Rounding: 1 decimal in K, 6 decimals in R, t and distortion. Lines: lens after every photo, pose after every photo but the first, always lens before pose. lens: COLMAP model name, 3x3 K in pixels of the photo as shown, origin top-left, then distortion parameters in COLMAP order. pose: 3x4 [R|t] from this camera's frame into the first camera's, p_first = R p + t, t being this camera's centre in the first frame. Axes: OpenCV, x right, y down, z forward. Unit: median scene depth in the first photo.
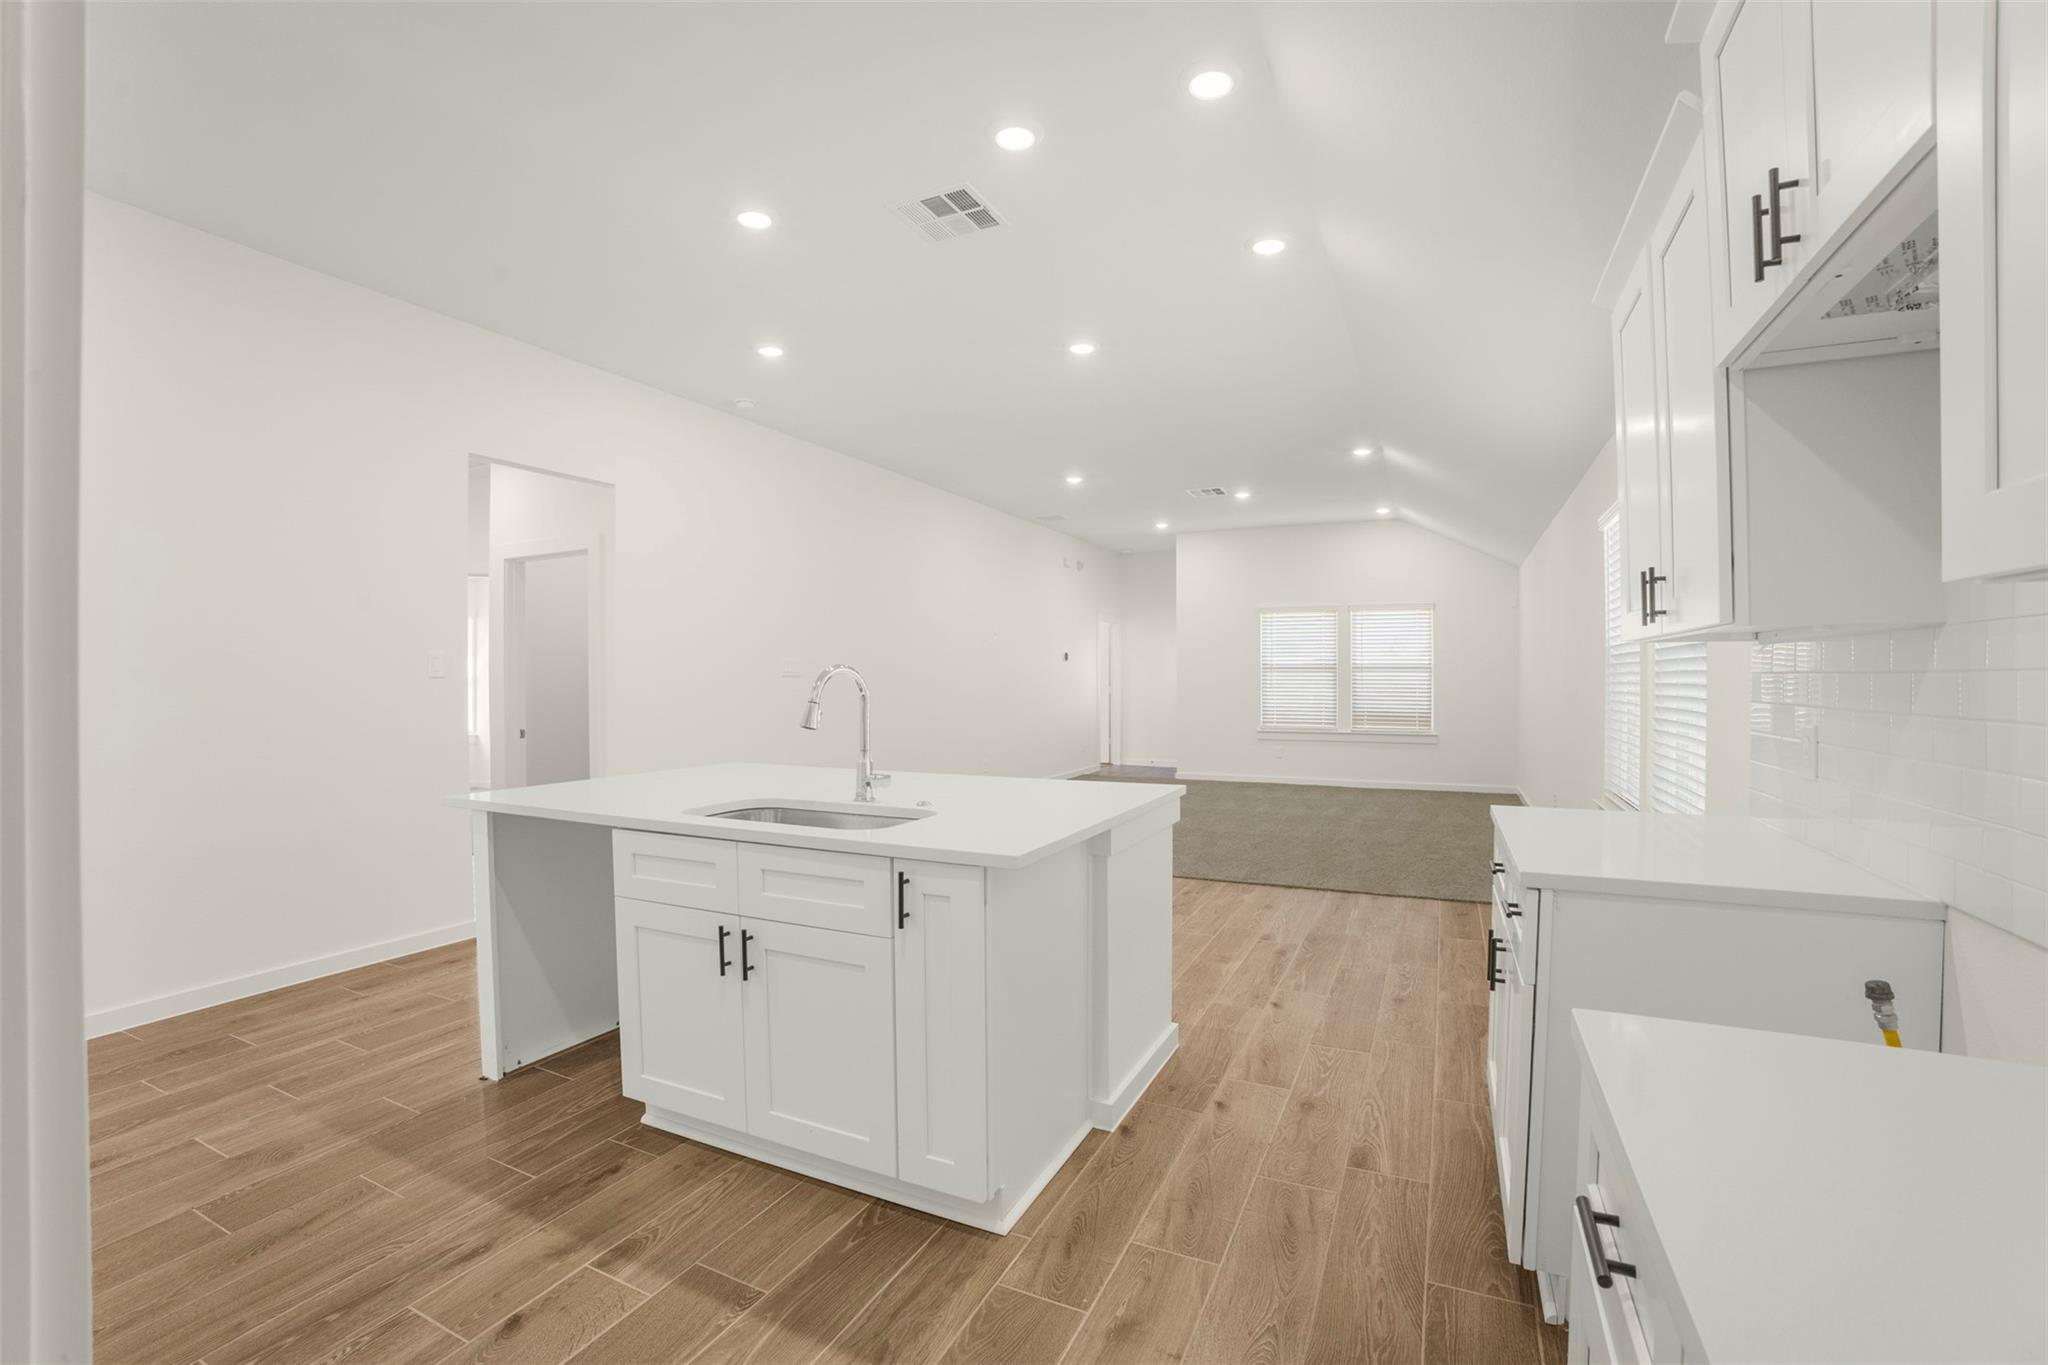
lens RADIAL K [[886.2, 0, 1024.6], [0, 886.2, 683.0], [0, 0, 1]] dist [-0.065645, 0.003853]
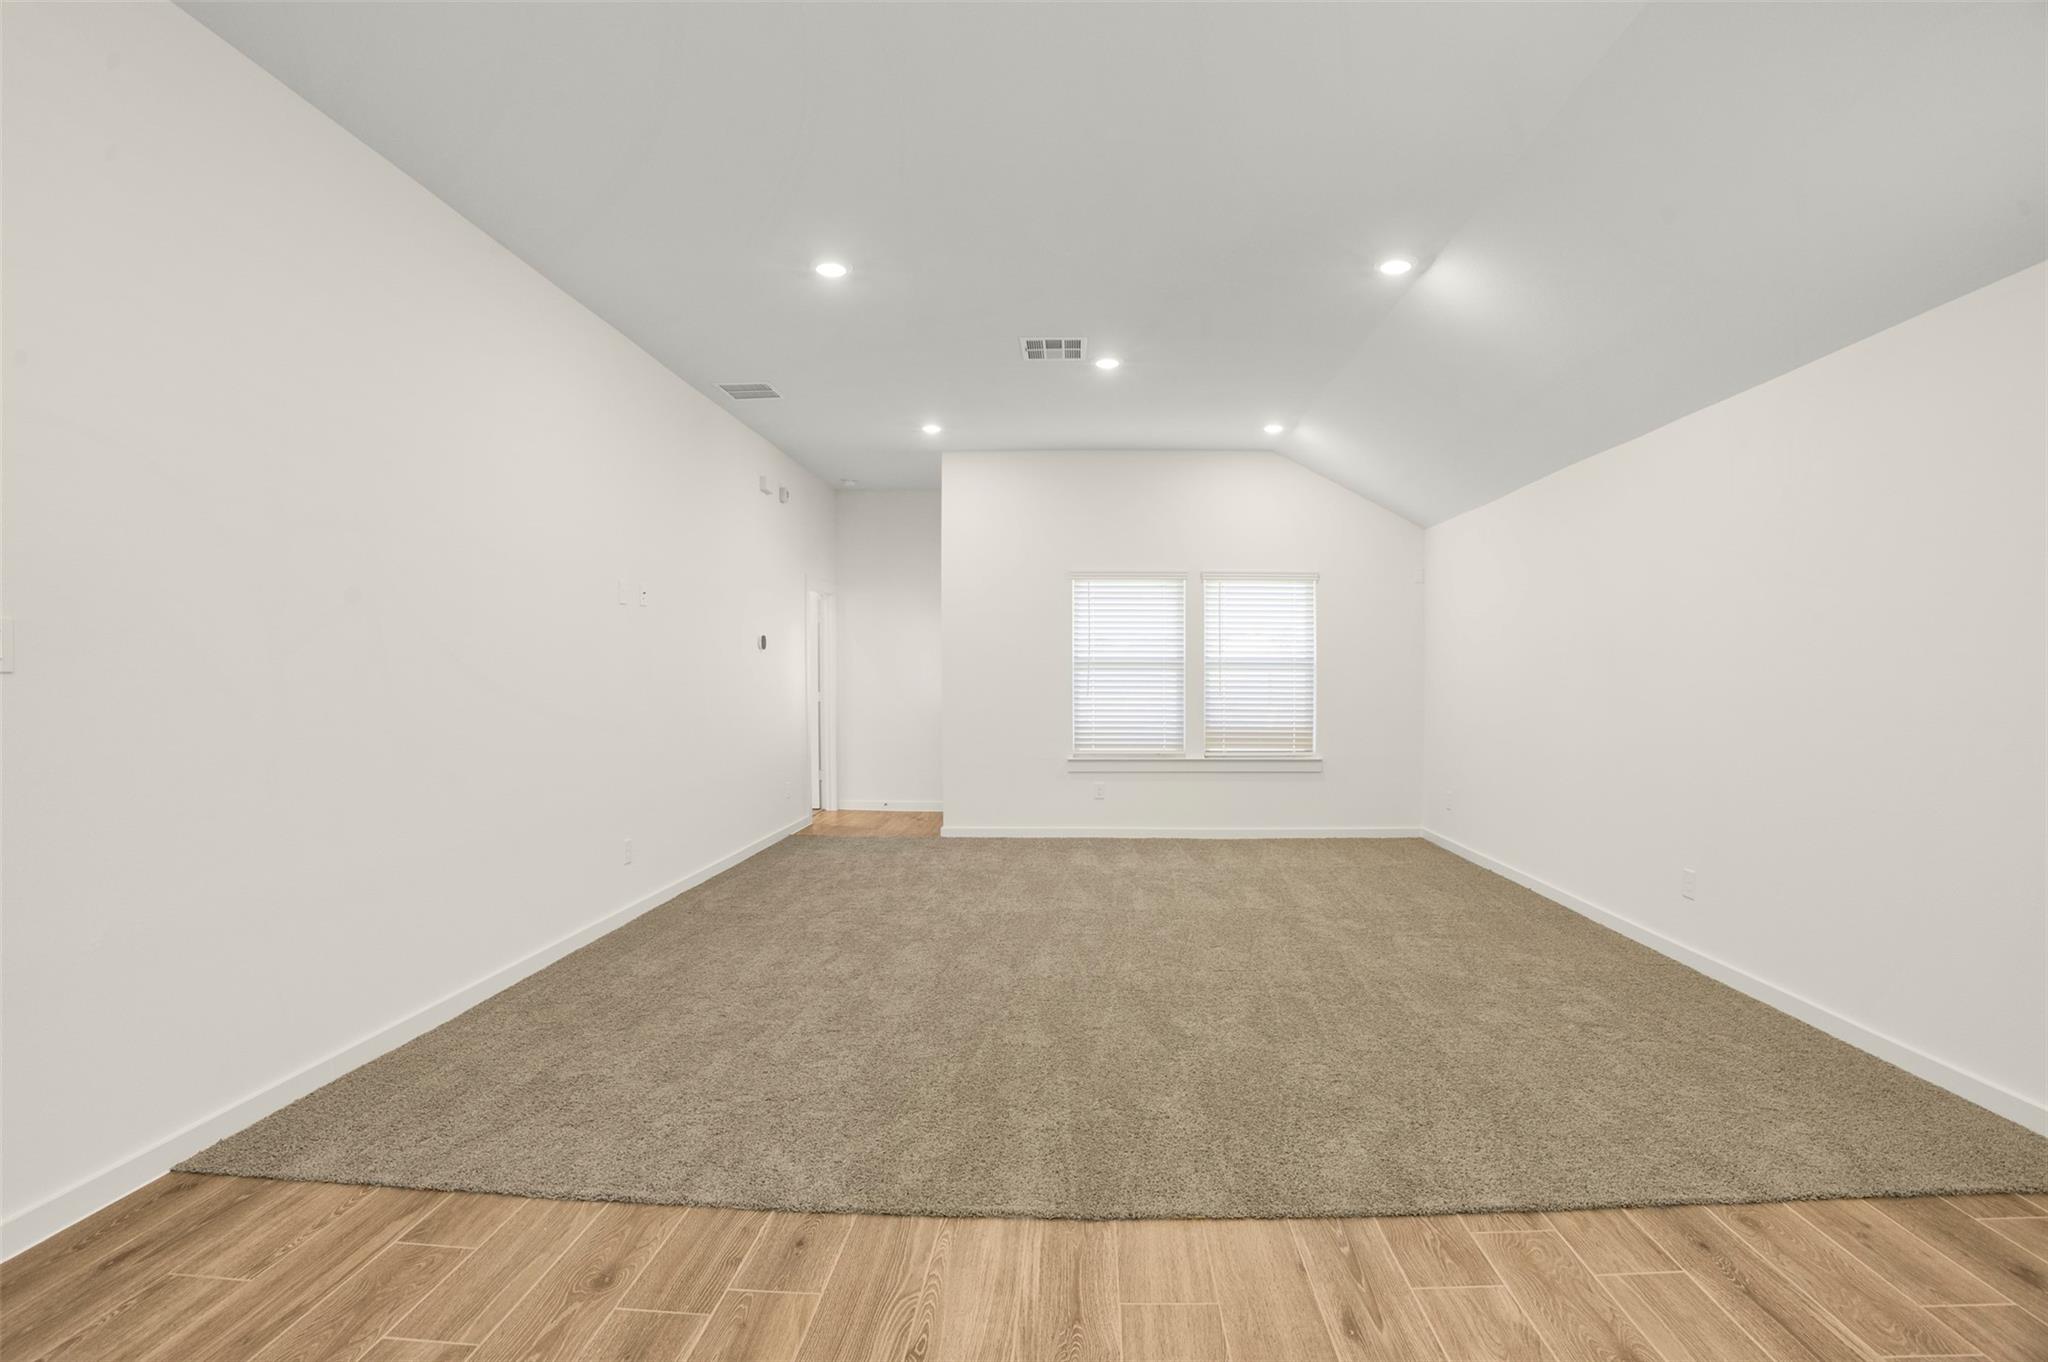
lens RADIAL K [[886.2, 0, 1025.5], [0, 886.2, 690.0], [0, 0, 1]] dist [-0.065645, 0.003853]
pose [[0.918903, -0.000185, 0.394484, -0.028657], [-0.001033, 0.999995, 0.002877, 0.001519], [-0.394483, -0.003051, 0.918898, 0.435446]]
